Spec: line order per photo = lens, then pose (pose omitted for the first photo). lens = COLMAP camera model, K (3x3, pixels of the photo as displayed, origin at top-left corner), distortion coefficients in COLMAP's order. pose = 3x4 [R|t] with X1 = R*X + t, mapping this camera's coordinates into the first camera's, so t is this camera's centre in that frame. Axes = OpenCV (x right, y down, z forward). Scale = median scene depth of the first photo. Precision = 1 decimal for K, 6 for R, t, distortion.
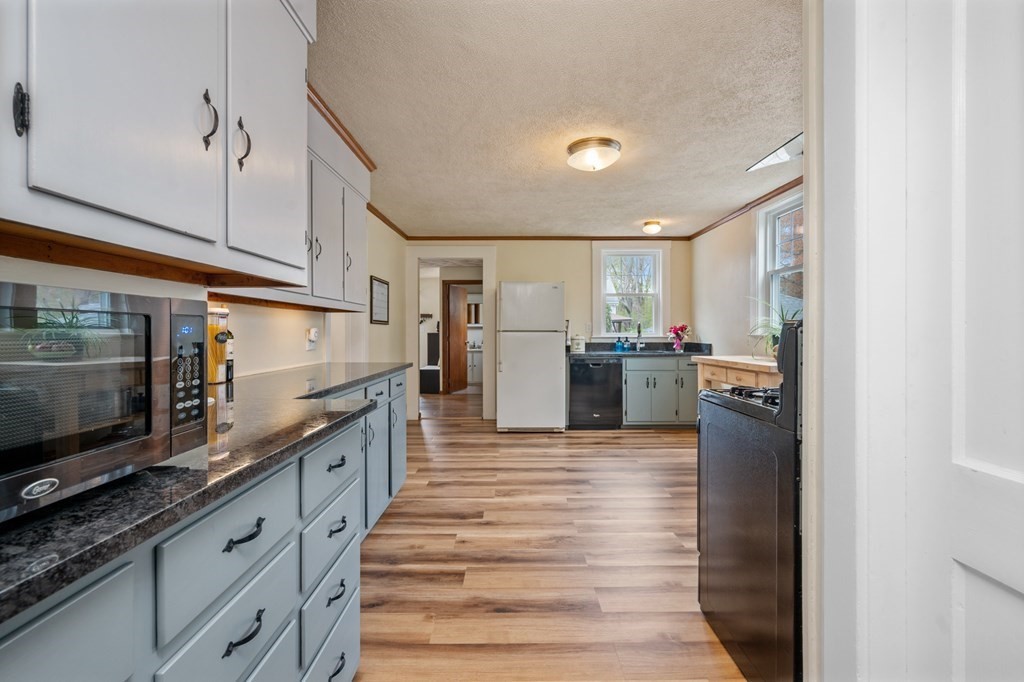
lens RADIAL K [[444.8, 0, 506.1], [0, 444.8, 337.1], [0, 0, 1]] dist [0.004723, 0.000097]
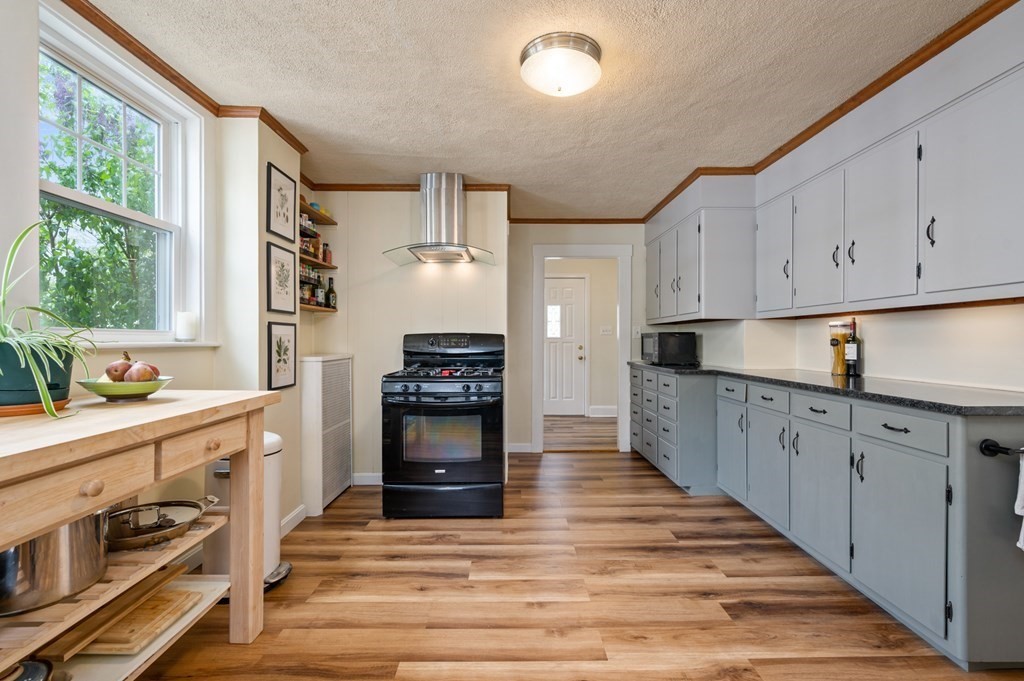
lens RADIAL K [[459.6, 0, 528.3], [0, 459.6, 341.5], [0, 0, 1]] dist [0.002775, 0.000197]
pose [[-0.998518, 0.004328, -0.054257, 0.160848], [0.003438, 0.999858, 0.016495, -0.008231], [0.054320, 0.016284, -0.998391, 0.962052]]
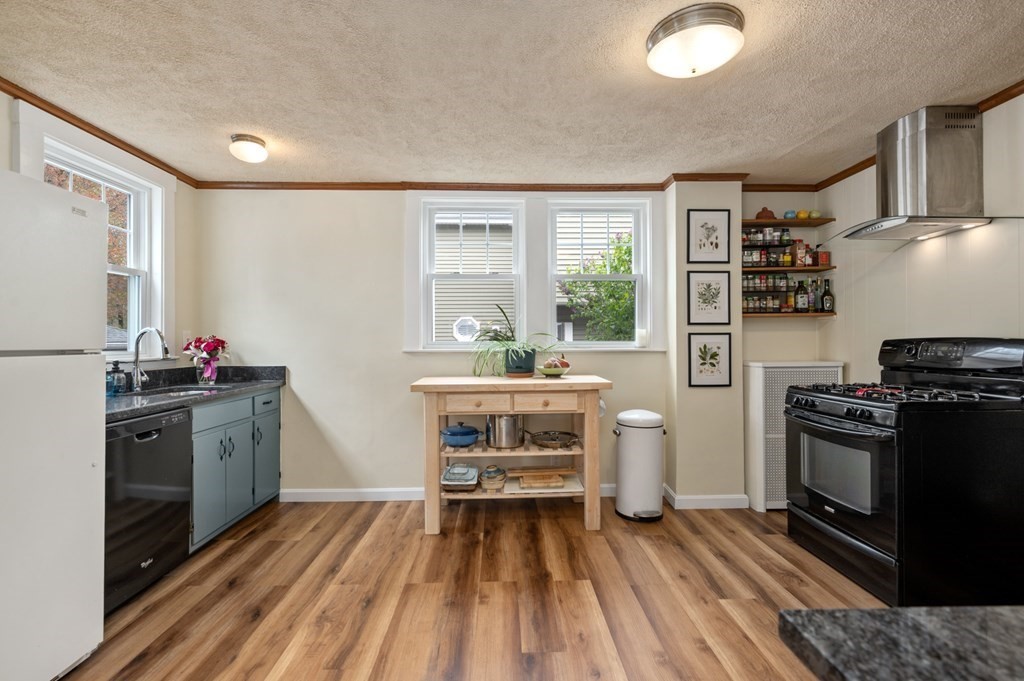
lens RADIAL K [[459.6, 0, 491.6], [0, 459.6, 343.2], [0, 0, 1]] dist [0.002775, 0.000197]
pose [[-0.032233, -0.002103, 0.999478, -0.226668], [0.017994, 0.999834, 0.002684, -0.014907], [-0.999318, 0.018071, -0.032190, 0.738898]]
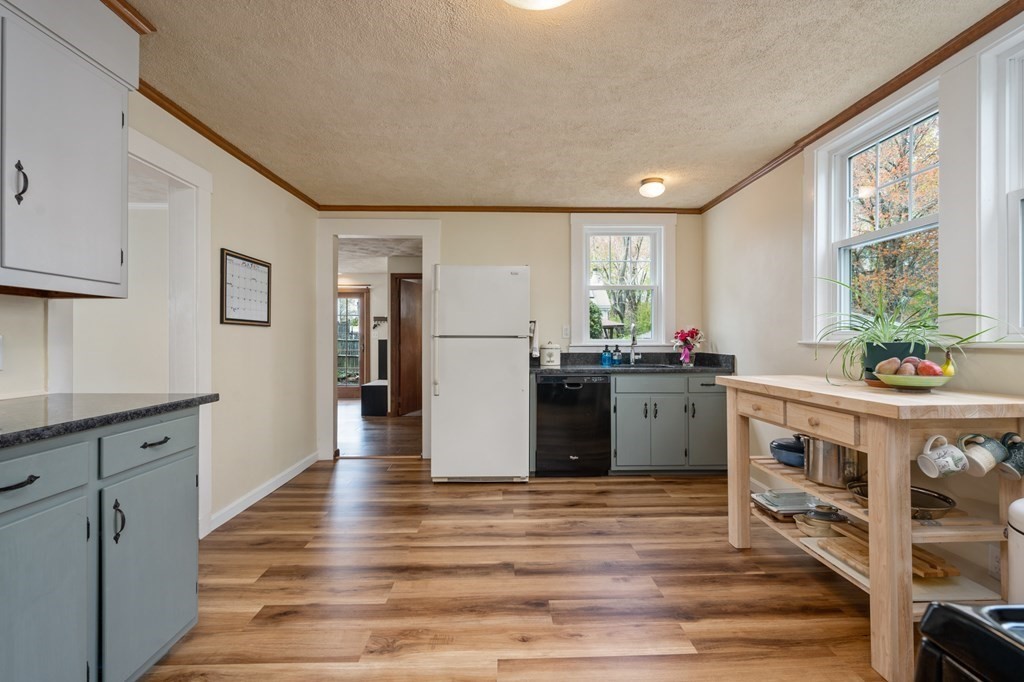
lens RADIAL K [[459.6, 0, 532.4], [0, 459.6, 342.7], [0, 0, 1]] dist [0.002775, 0.000197]
pose [[0.997058, 0.001741, 0.076627, 0.085604], [-0.001438, 0.999991, -0.004006, -0.001248], [-0.076633, 0.003884, 0.997052, 0.296084]]
